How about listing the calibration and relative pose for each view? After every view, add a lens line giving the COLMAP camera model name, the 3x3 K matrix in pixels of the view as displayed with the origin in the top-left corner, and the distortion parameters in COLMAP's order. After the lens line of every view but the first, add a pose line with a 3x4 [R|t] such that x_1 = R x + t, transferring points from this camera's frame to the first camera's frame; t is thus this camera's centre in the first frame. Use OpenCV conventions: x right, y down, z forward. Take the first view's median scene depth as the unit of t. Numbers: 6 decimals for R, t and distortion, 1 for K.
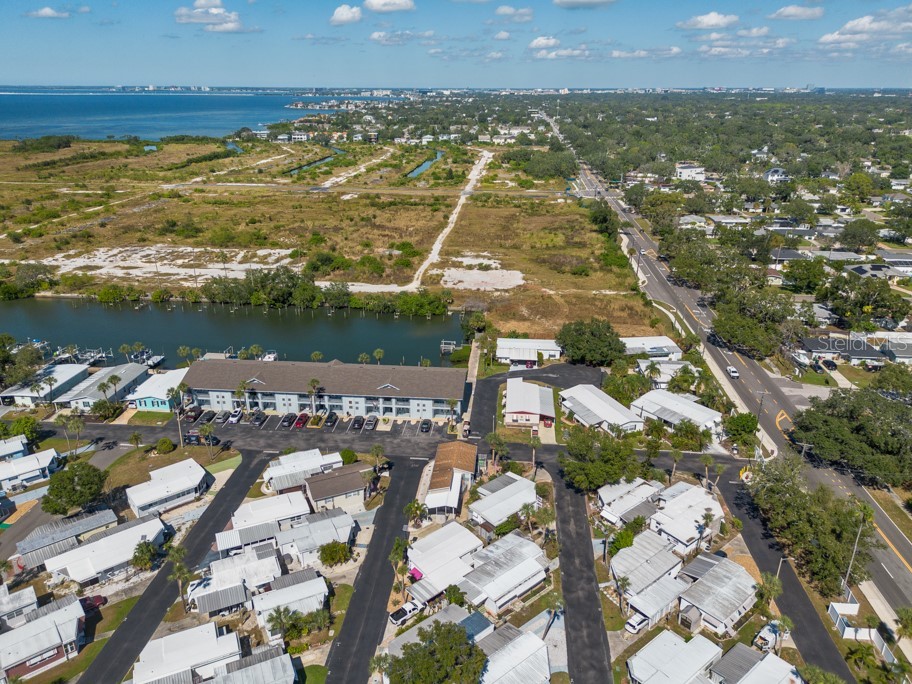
lens RADIAL K [[652.2, 0, 452.9], [0, 652.2, 343.5], [0, 0, 1]] dist [0.074676, -0.078541]
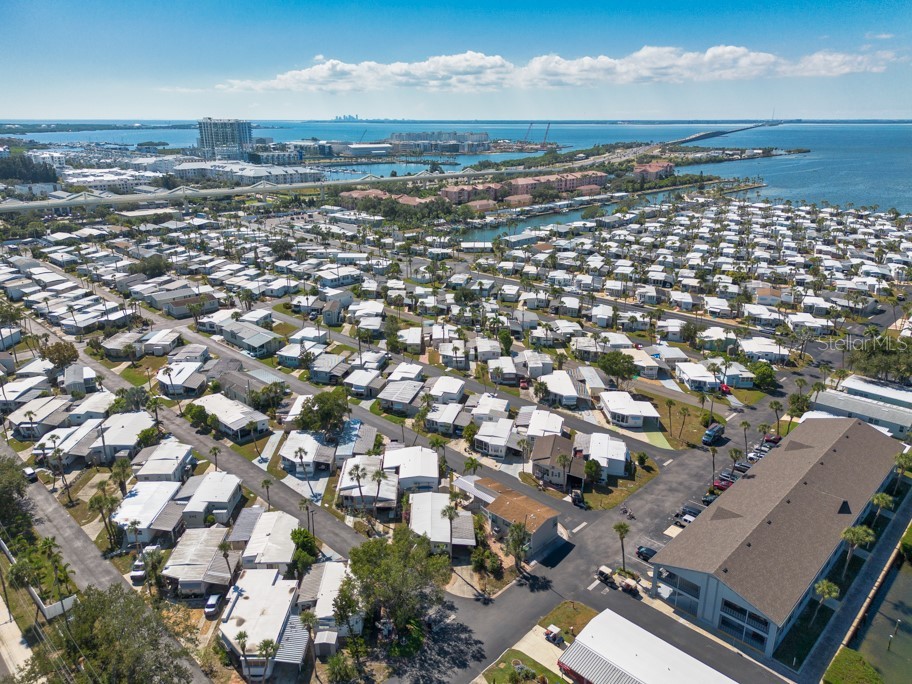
lens RADIAL K [[652.2, 0, 452.9], [0, 652.2, 343.5], [0, 0, 1]] dist [0.074676, -0.078541]
pose [[-0.626740, 0.250940, -0.737717, 0.537710], [-0.285959, 0.806606, 0.517314, -0.351106], [0.724862, 0.535178, -0.433774, 1.005986]]
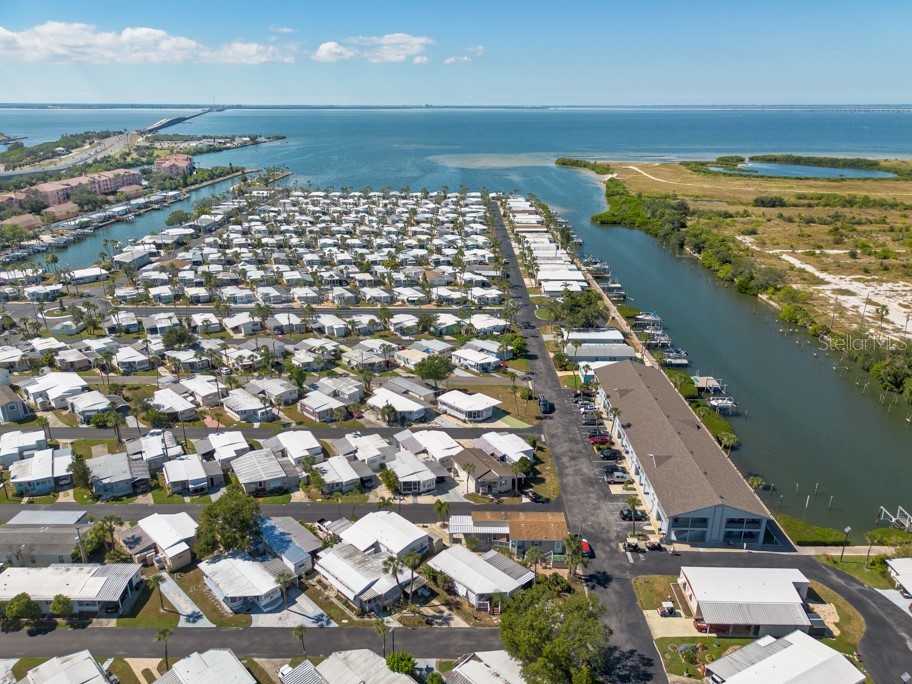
lens RADIAL K [[652.2, 0, 452.9], [0, 652.2, 343.5], [0, 0, 1]] dist [0.074676, -0.078541]
pose [[0.085341, 0.341001, -0.936181, 0.628091], [-0.365467, 0.884830, 0.288980, -0.218125], [0.926904, 0.317482, 0.200137, 0.541221]]
